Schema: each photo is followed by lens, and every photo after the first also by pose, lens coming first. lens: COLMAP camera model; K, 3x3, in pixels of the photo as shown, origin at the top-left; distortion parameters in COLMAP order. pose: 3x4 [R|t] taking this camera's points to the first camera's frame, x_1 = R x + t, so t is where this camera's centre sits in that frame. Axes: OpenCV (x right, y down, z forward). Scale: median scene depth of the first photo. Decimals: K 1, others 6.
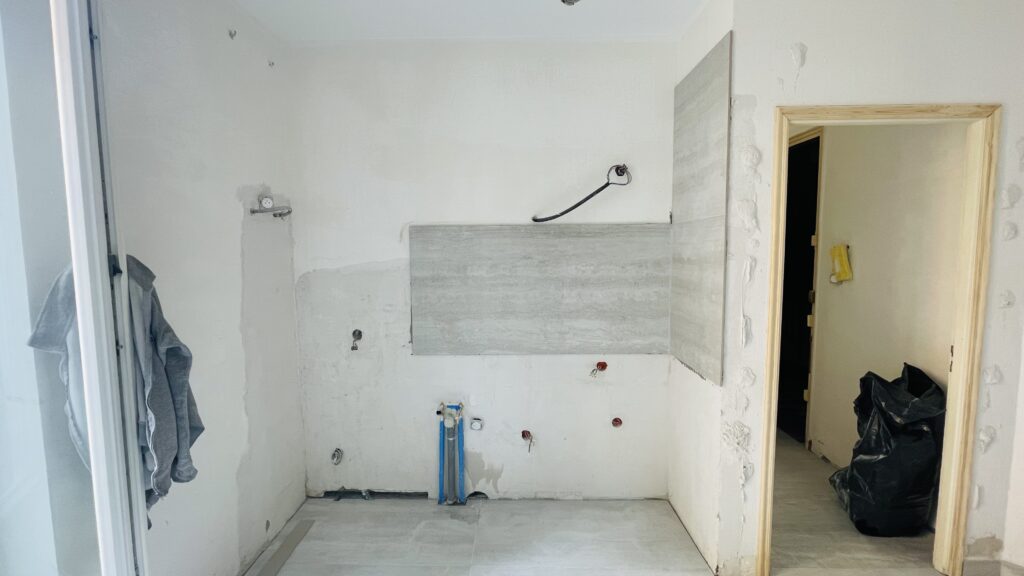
lens RADIAL K [[418.0, 0, 512.0], [0, 418.0, 288.0], [0, 0, 1]] dist [0.003224, 0.000799]
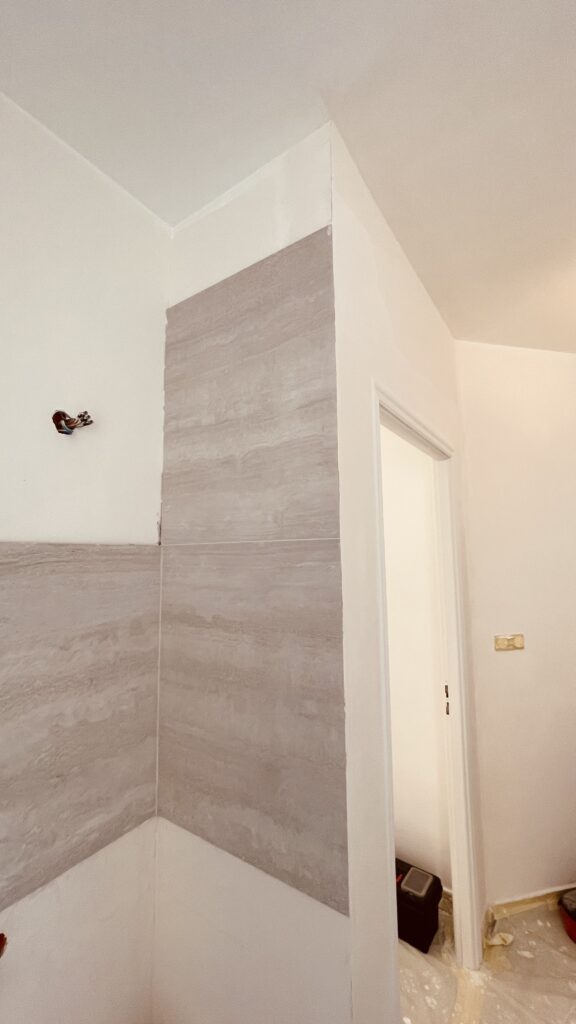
lens RADIAL K [[418.0, 0, 288.0], [0, 418.0, 512.0], [0, 0, 1]] dist [0.003224, 0.000799]
pose [[0.552408, 0.090916, 0.828601, 0.032035], [0.084288, 0.982847, -0.164033, -0.094593], [-0.829301, 0.160454, 0.535270, 0.572021]]
